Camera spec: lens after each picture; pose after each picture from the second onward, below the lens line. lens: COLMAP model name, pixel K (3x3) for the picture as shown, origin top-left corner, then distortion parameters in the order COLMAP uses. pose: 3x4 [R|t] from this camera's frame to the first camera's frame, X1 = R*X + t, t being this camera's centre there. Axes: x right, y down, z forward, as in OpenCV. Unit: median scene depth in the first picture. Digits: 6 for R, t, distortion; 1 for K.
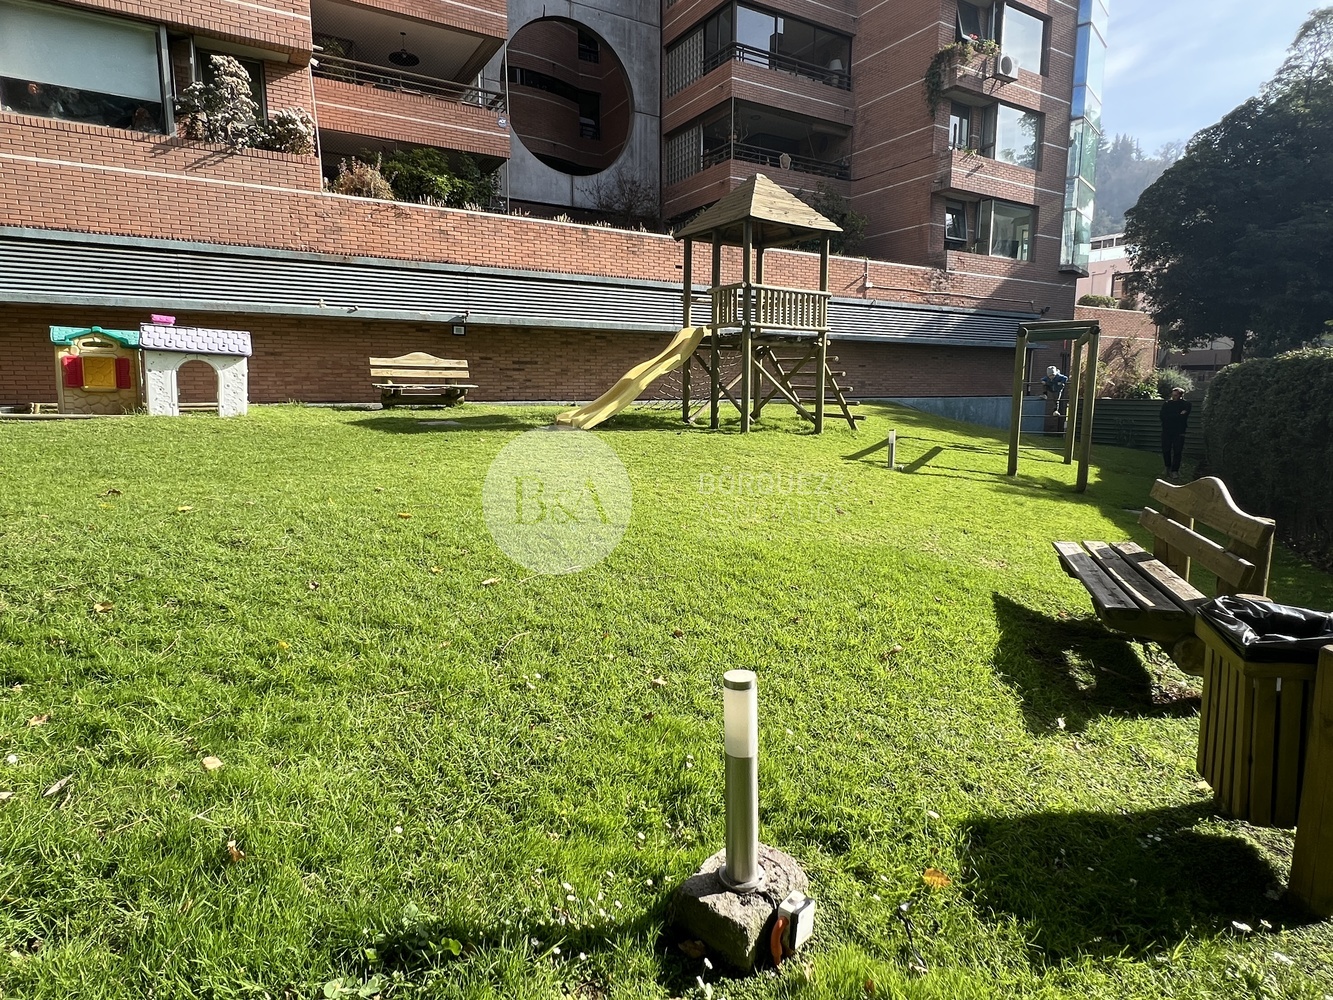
lens RADIAL K [[740.8, 0, 664.4], [0, 740.8, 500.6], [0, 0, 1]] dist [0.000582, -0.000891]
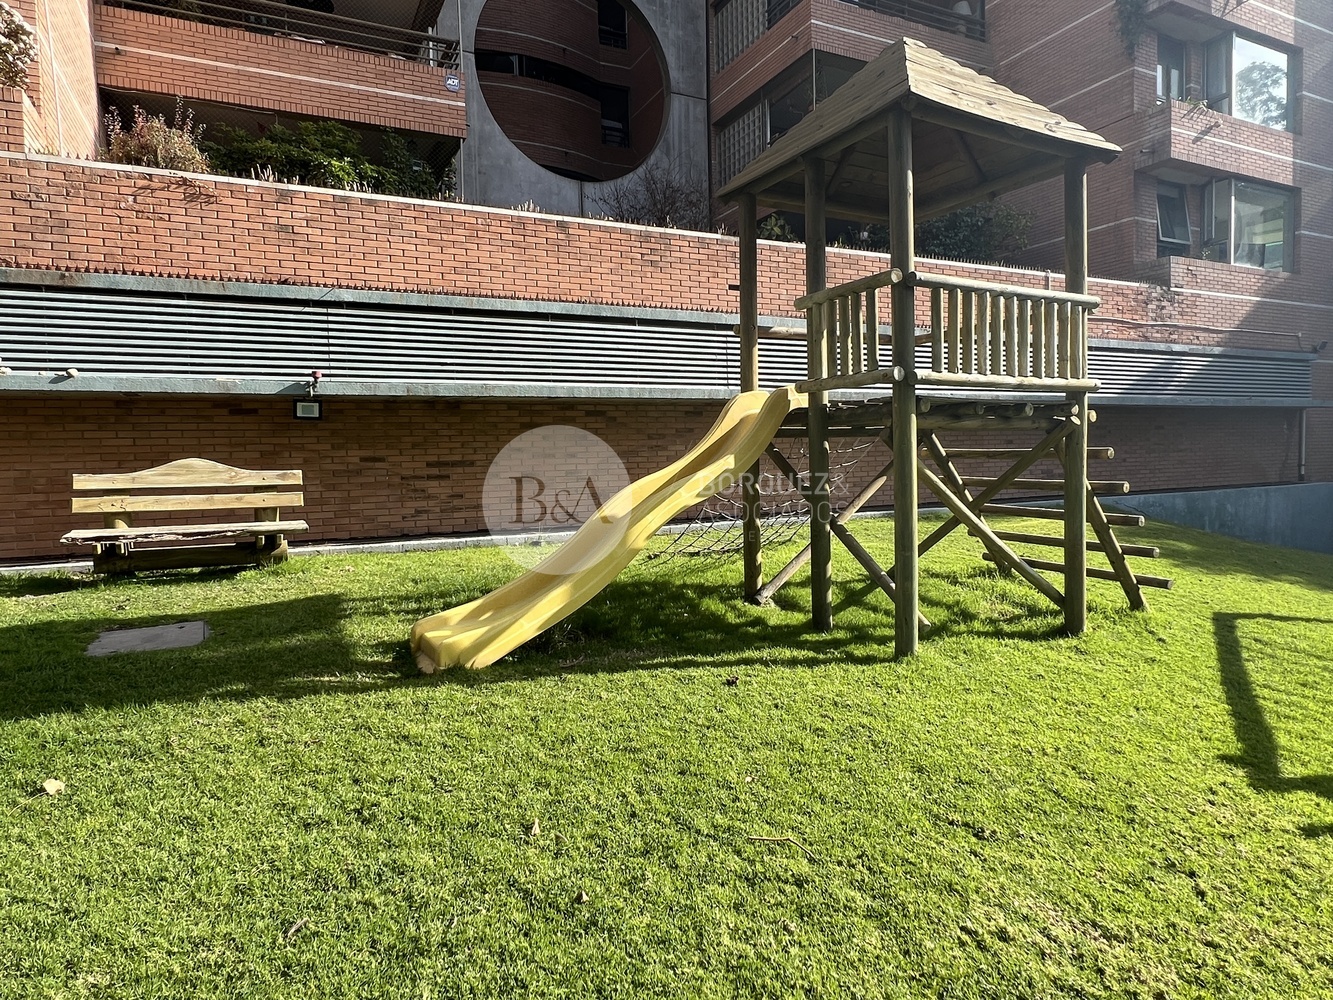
lens RADIAL K [[787.8, 0, 666.7], [0, 787.8, 496.9], [0, 0, 1]] dist [-0.003453, 0.000304]
pose [[0.996367, -0.019811, -0.082831, 0.014684], [0.011563, 0.995030, -0.098900, -0.097808], [0.084379, 0.097583, 0.991644, 0.421192]]
